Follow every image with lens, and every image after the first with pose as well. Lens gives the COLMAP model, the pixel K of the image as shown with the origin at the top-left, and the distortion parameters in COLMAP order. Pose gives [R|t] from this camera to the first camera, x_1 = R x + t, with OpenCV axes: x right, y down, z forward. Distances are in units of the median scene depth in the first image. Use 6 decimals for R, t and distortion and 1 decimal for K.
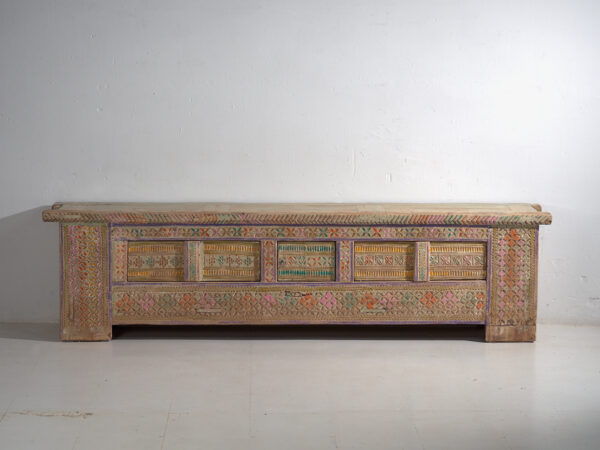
lens RADIAL K [[1553.3, 0, 300.0], [0, 1553.3, 225.0], [0, 0, 1]] dist [-0.082749, -0.229976]
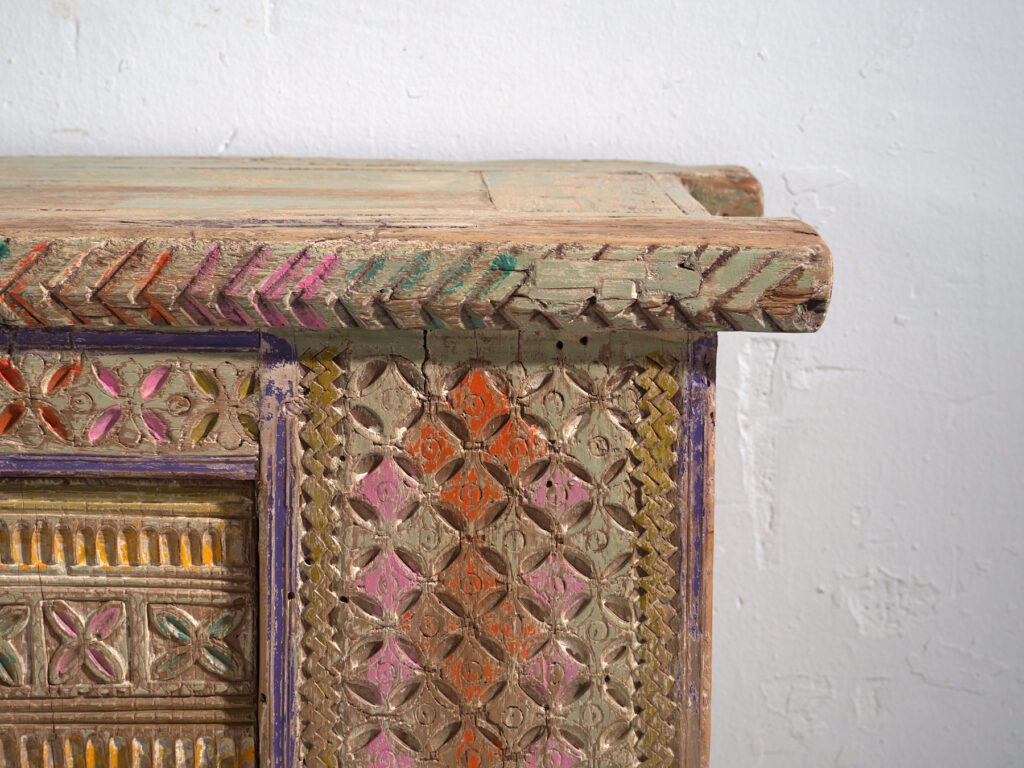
lens RADIAL K [[3286.4, 0, 512.0], [0, 3286.4, 384.0], [0, 0, 1]] dist [-0.033601, -1.219766]
pose [[0.999015, 0.002408, 0.044307, 0.128569], [-0.003524, 0.999678, 0.025124, -0.002227], [-0.044233, -0.025255, 0.998702, 0.761449]]
